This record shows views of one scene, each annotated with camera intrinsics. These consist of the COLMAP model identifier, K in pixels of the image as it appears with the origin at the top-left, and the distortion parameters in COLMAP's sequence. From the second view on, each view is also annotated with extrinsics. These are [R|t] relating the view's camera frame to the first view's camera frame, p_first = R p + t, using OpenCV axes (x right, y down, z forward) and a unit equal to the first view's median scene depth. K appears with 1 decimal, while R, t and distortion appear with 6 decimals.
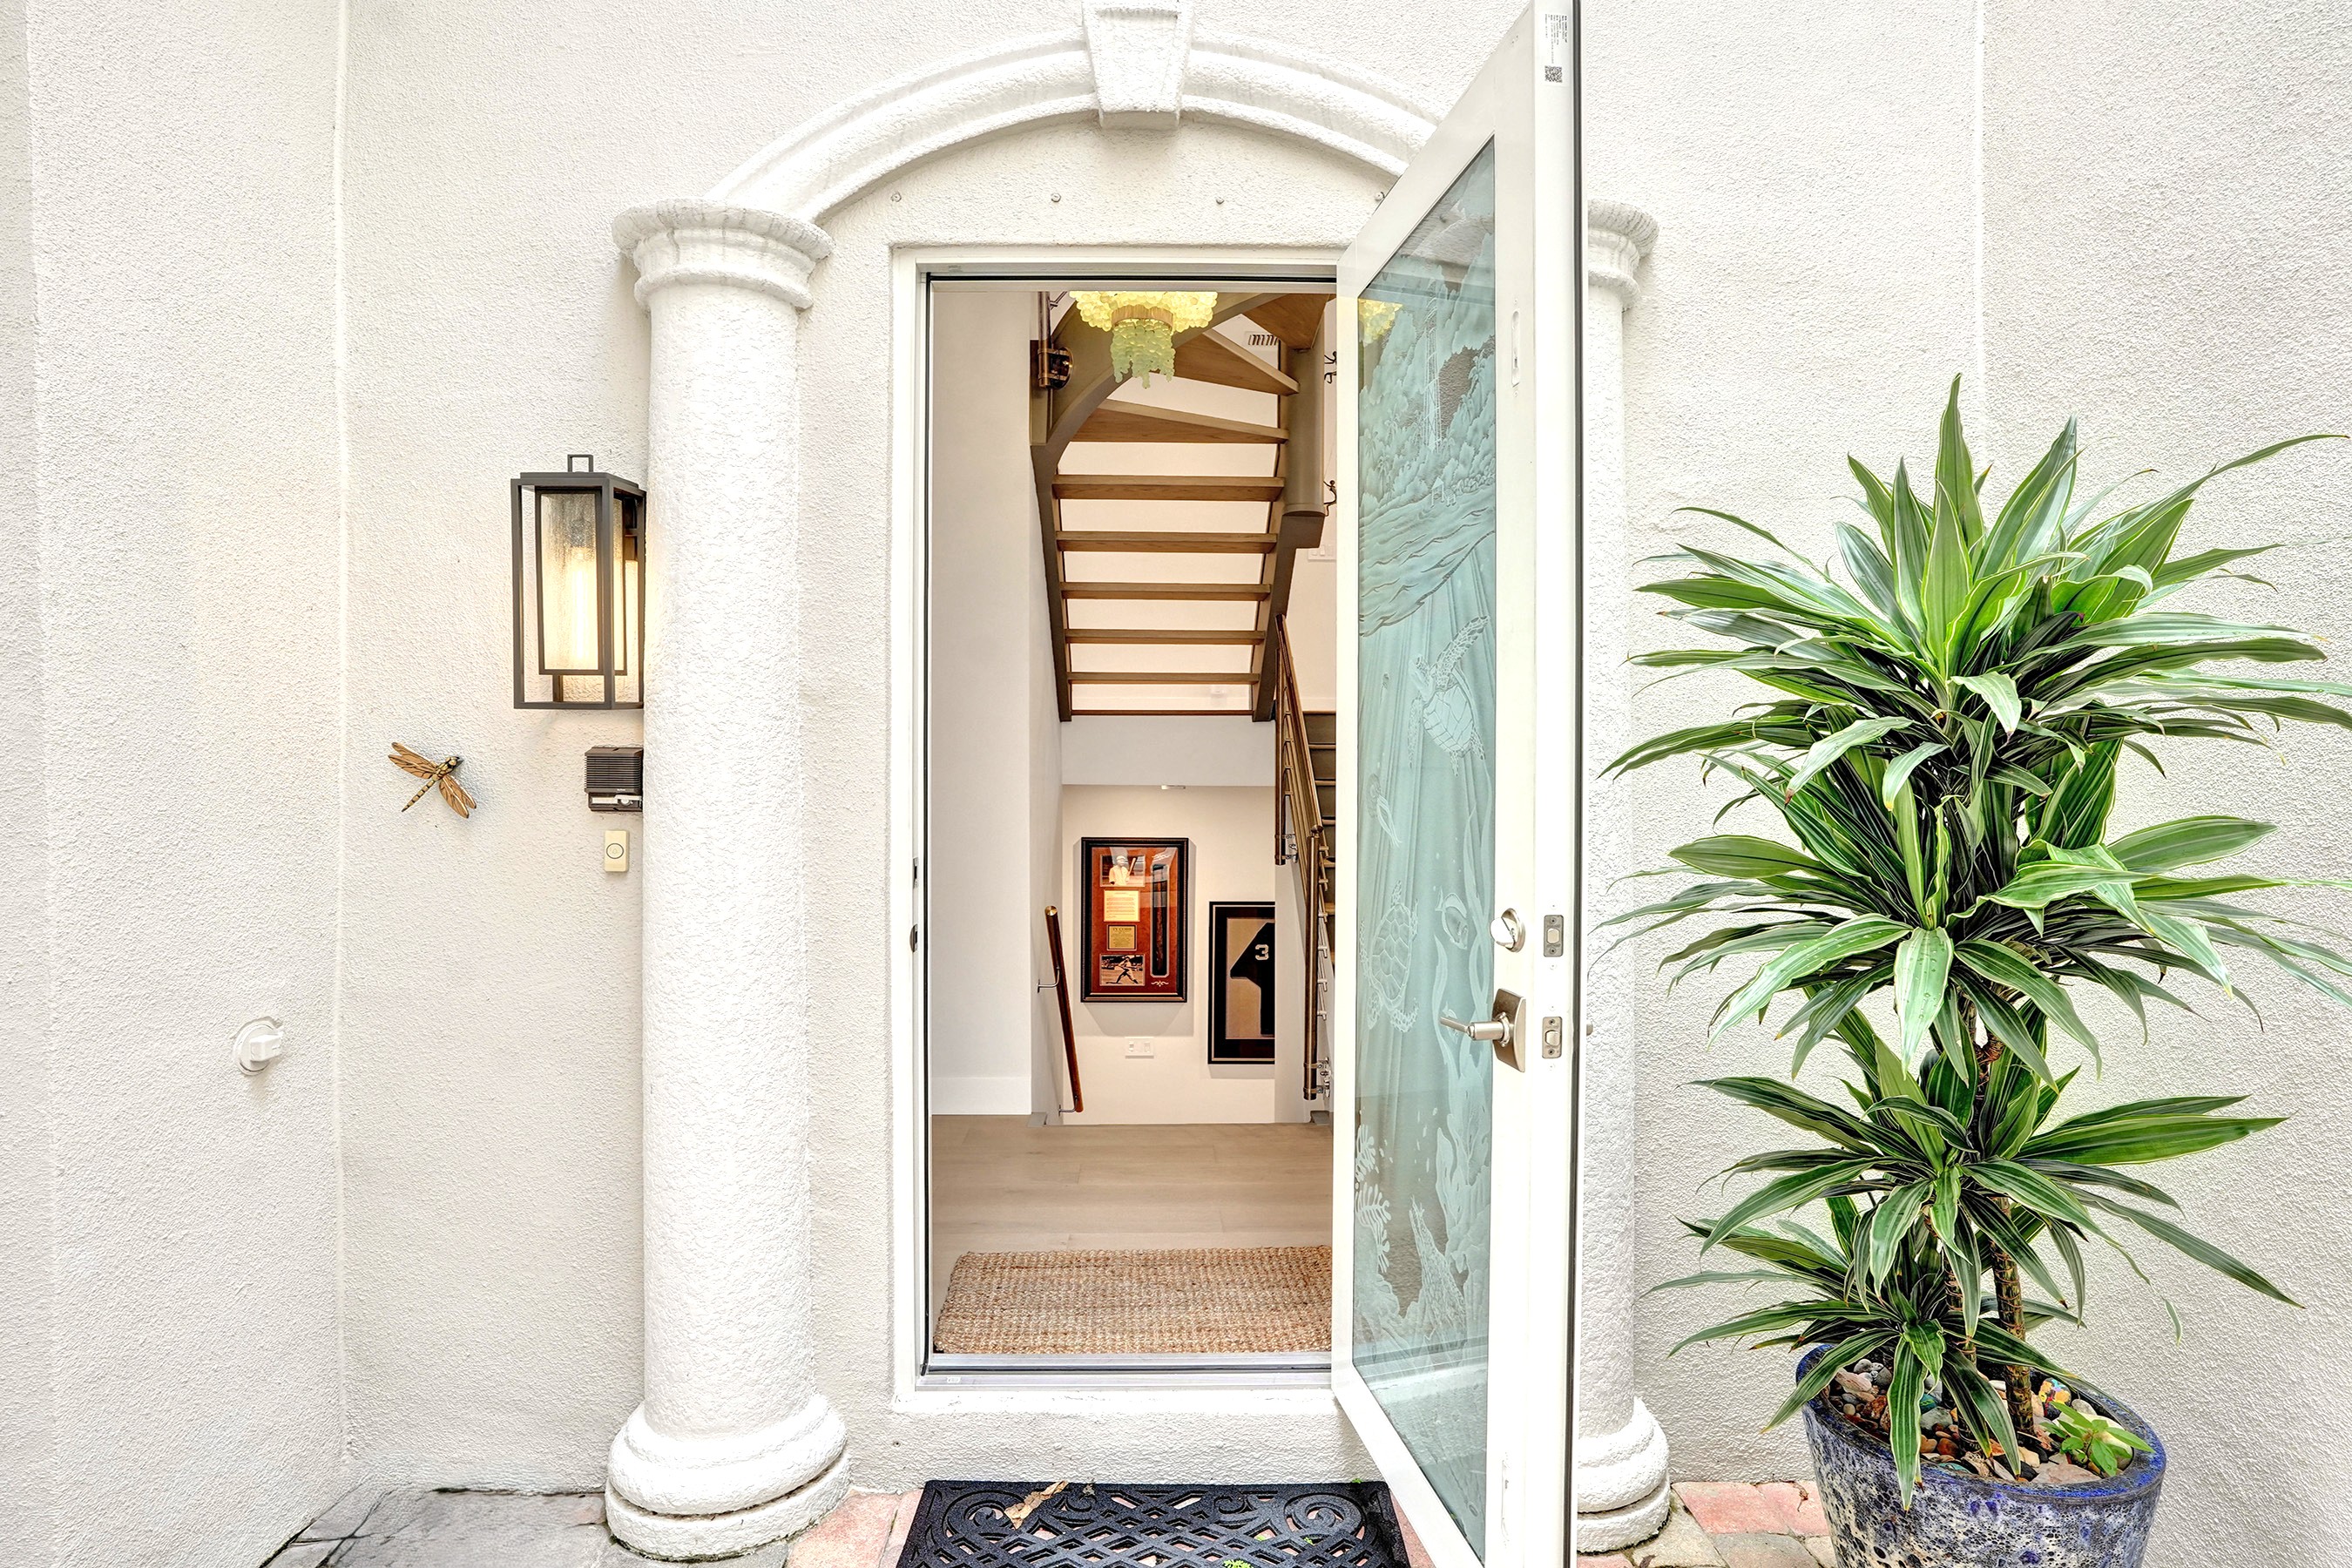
lens RADIAL K [[1251.9, 0, 1157.2], [0, 1251.9, 777.6], [0, 0, 1]] dist [-0.057052, 0.030444]
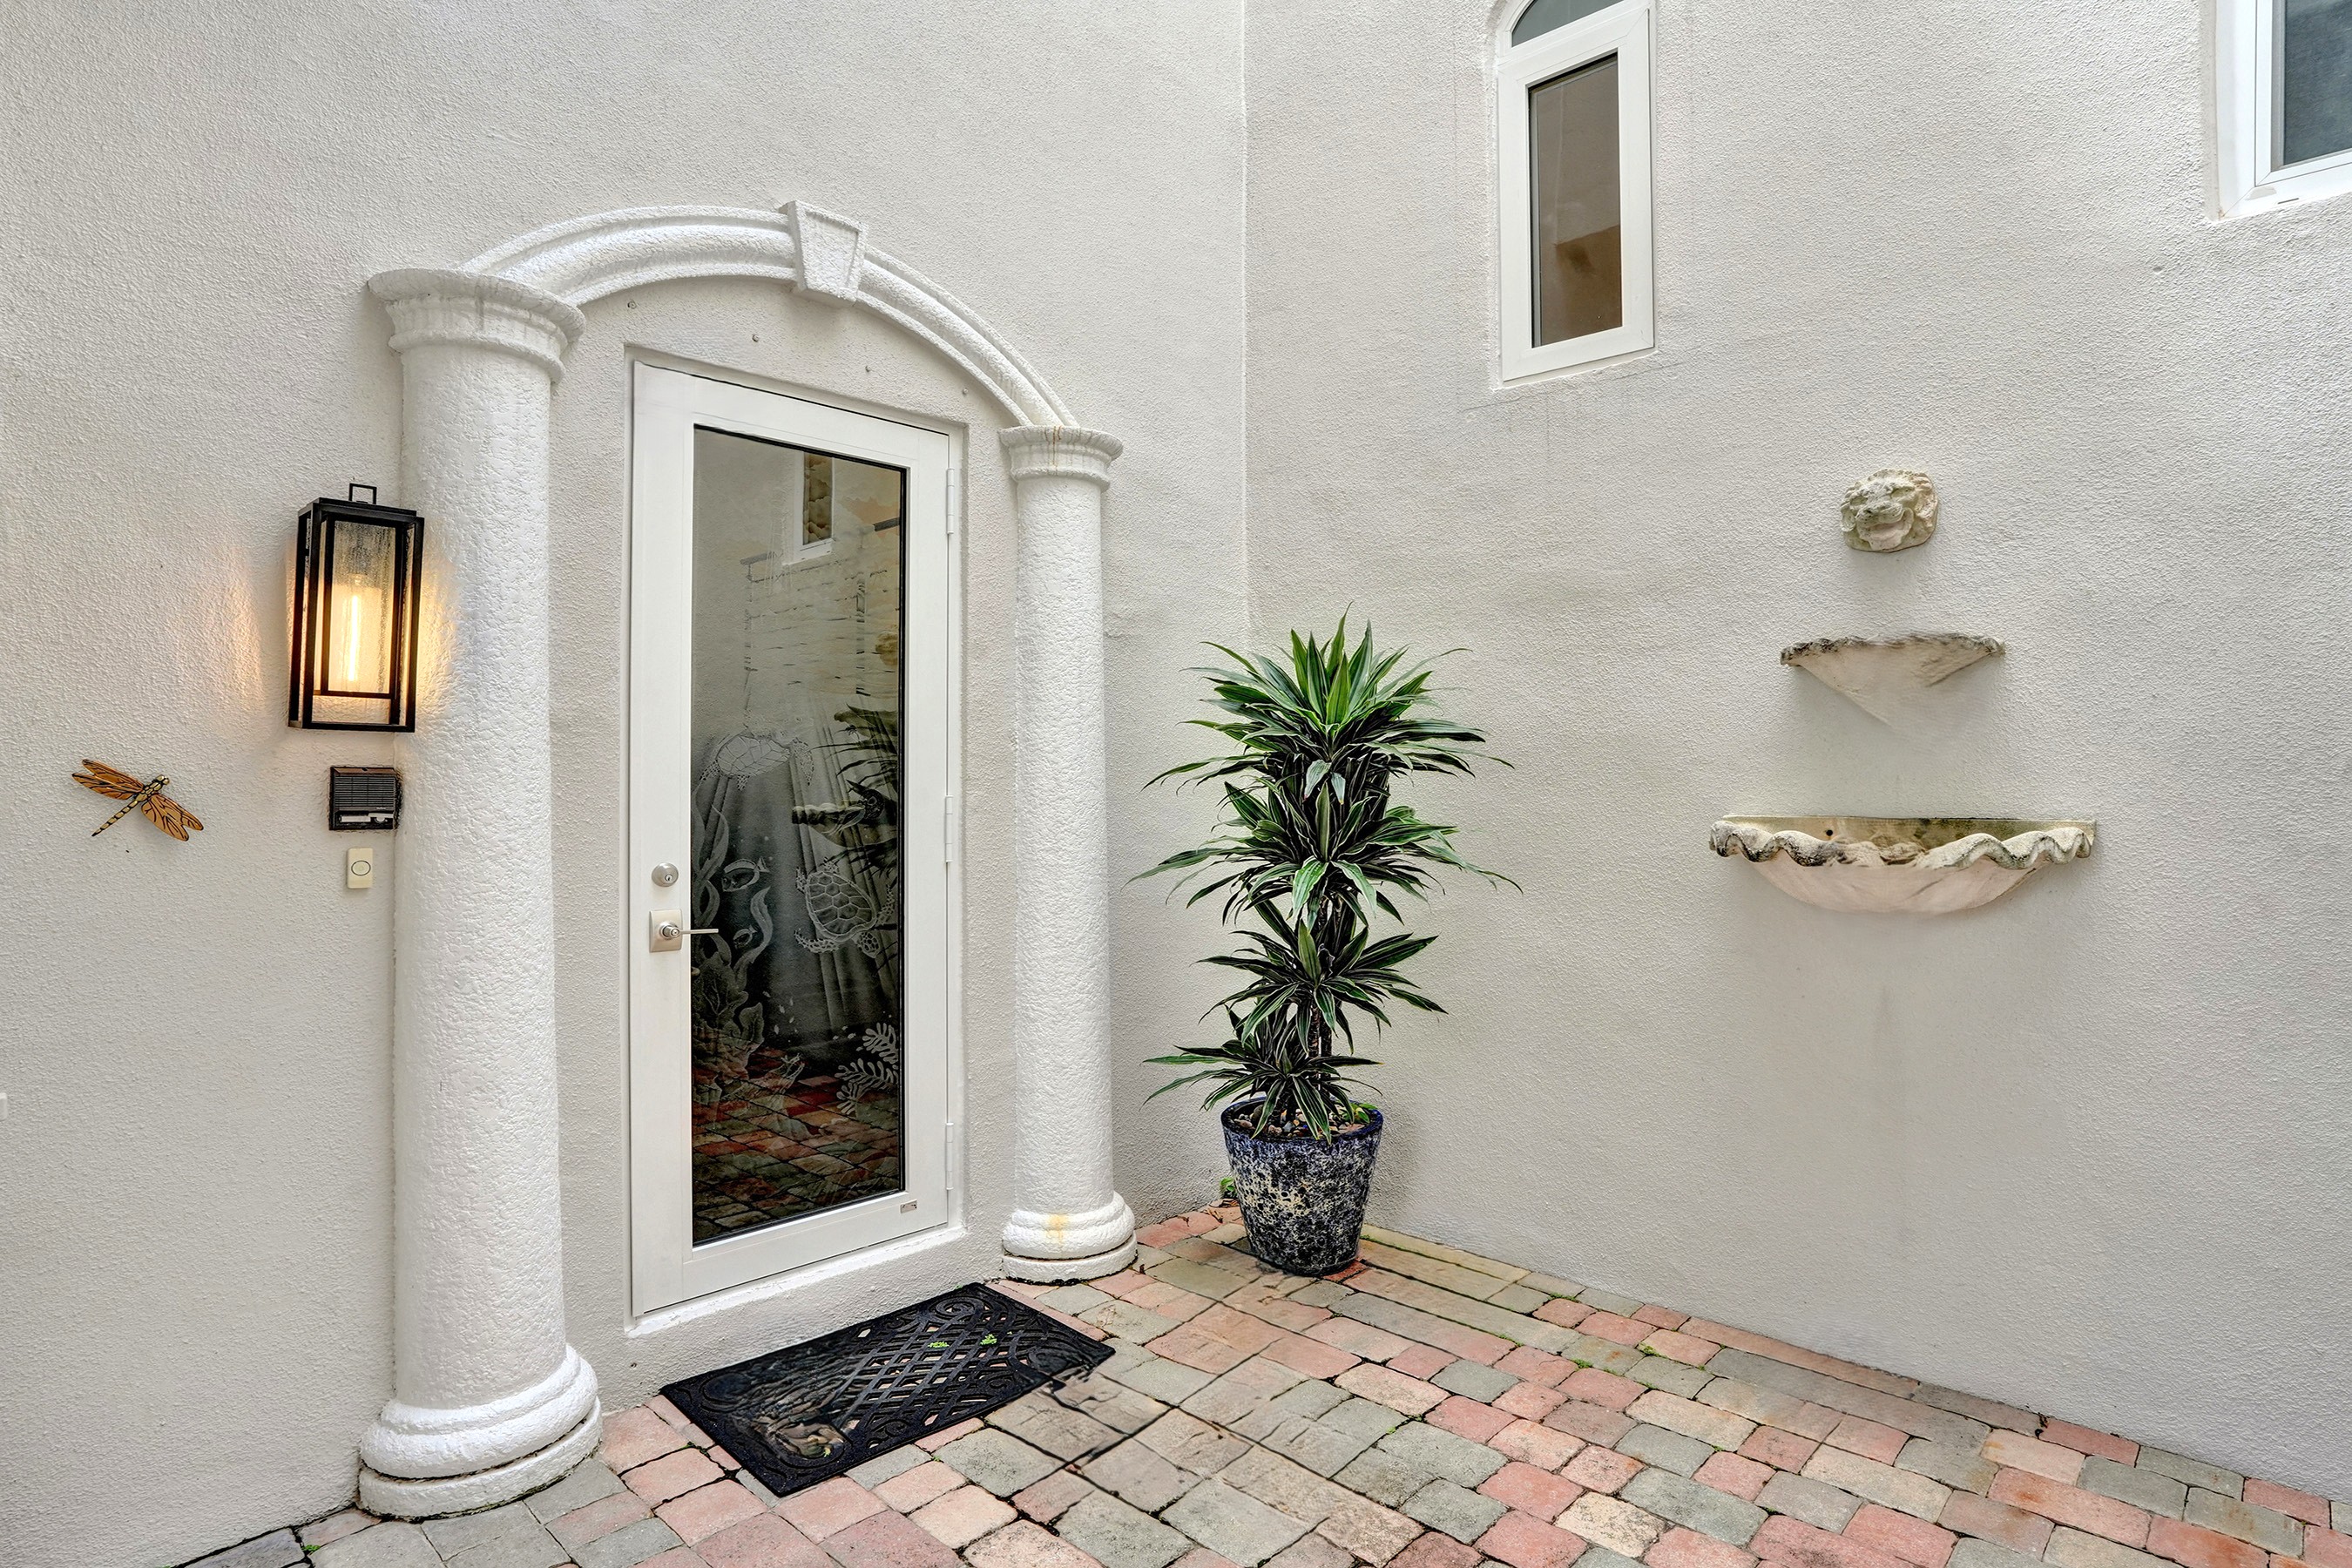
lens RADIAL K [[1251.9, 0, 1193.6], [0, 1251.9, 776.2], [0, 0, 1]] dist [-0.057052, 0.030444]
pose [[0.698486, 0.003284, 0.715616, -0.706965], [0.008753, 0.999875, -0.013133, 0.002512], [-0.715570, 0.015437, 0.698370, -0.211961]]
